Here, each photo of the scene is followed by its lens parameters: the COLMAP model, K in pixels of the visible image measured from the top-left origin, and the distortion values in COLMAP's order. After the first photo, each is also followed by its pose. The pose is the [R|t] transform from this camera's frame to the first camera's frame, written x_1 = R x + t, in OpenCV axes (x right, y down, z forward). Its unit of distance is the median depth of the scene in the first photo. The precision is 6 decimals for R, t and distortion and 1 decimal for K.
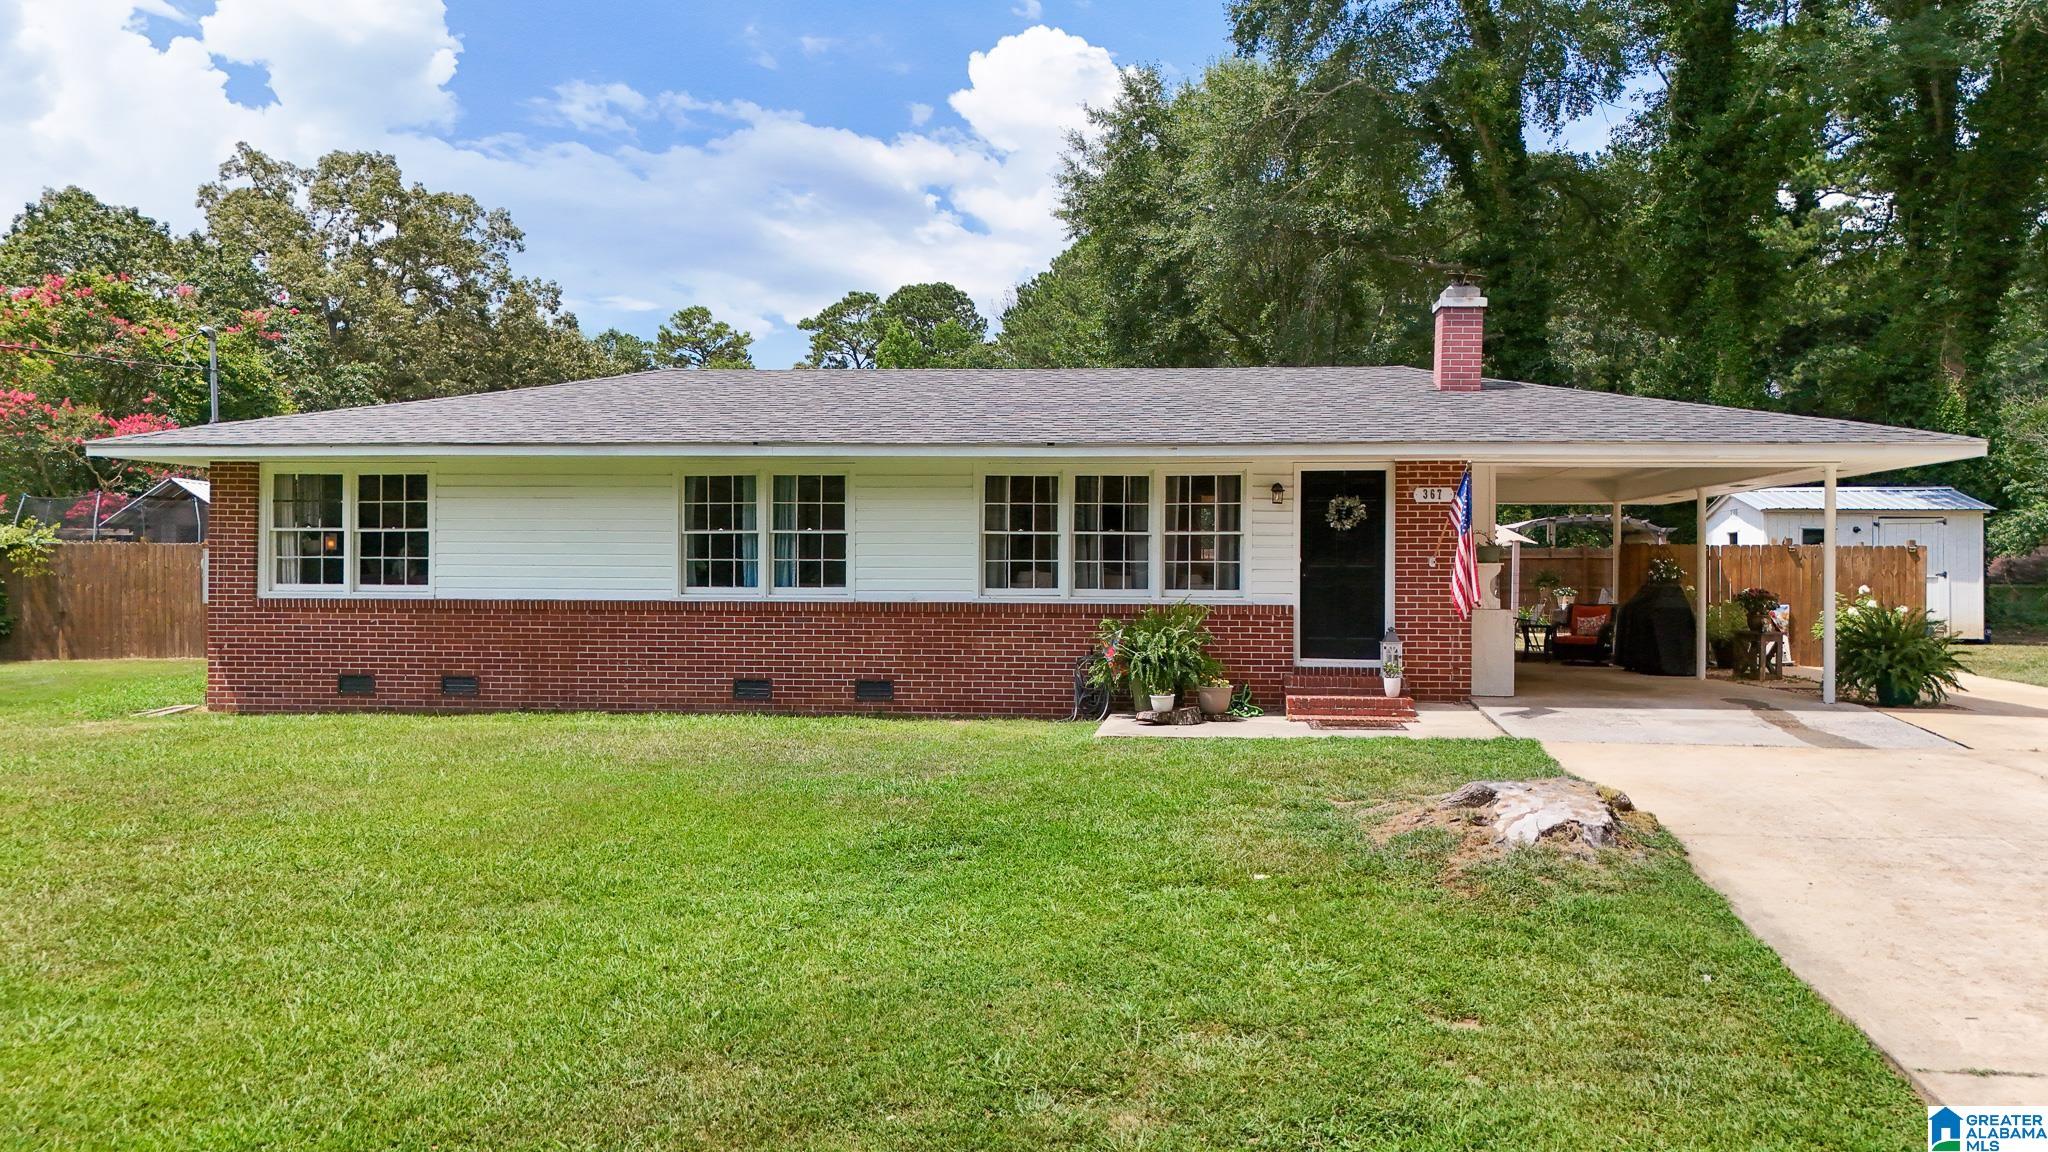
lens RADIAL K [[1519.4, 0, 1024.0], [0, 1519.4, 576.0], [0, 0, 1]] dist [0.040571, -0.006068]
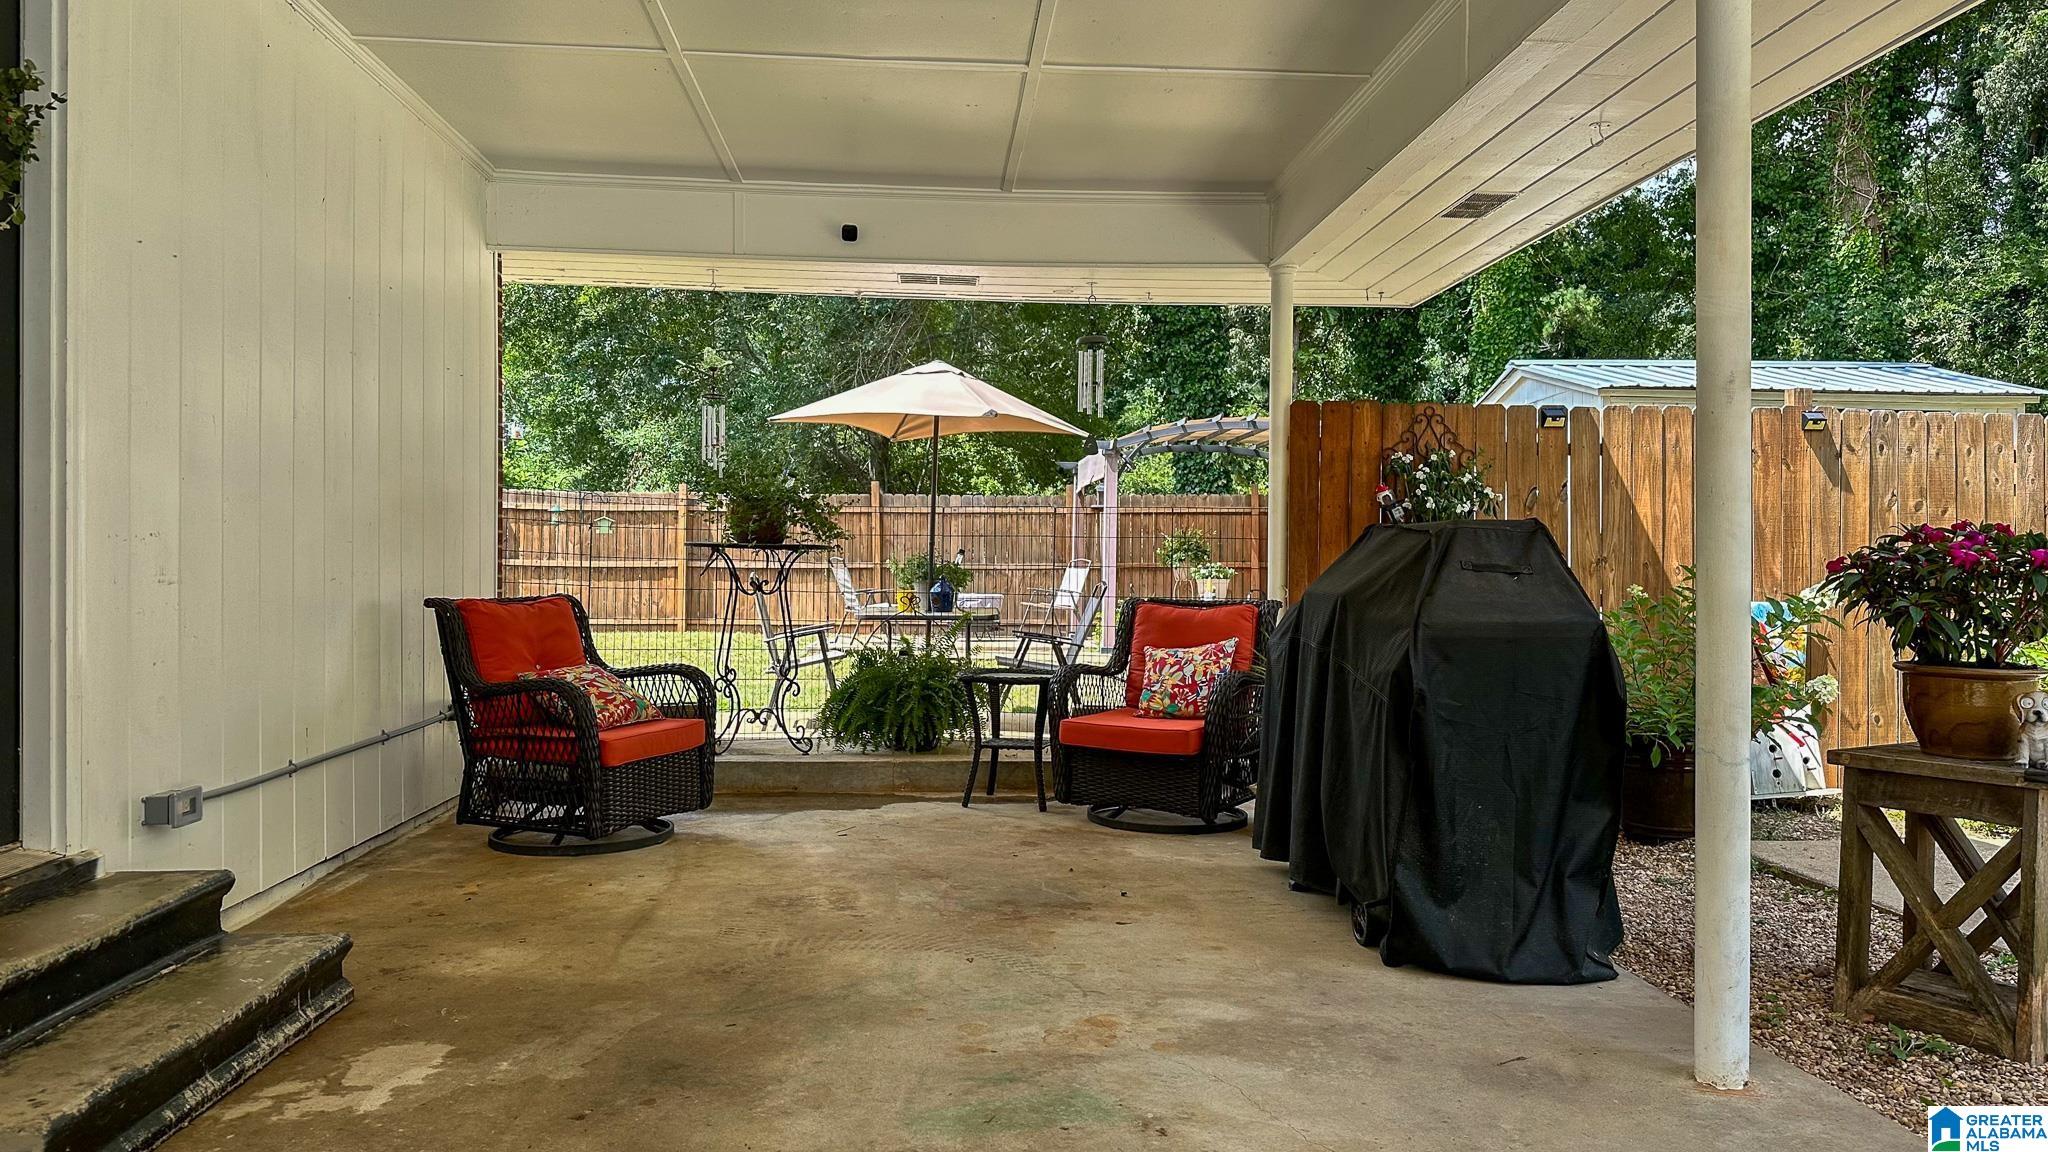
lens RADIAL K [[1556.1, 0, 1024.0], [0, 1556.1, 576.0], [0, 0, 1]] dist [-0.019882, 0.040574]
pose [[0.984644, -0.001284, 0.174571, 0.288422], [0.000347, 0.999985, 0.005397, 0.011346], [-0.174575, -0.005253, 0.984630, 0.715826]]
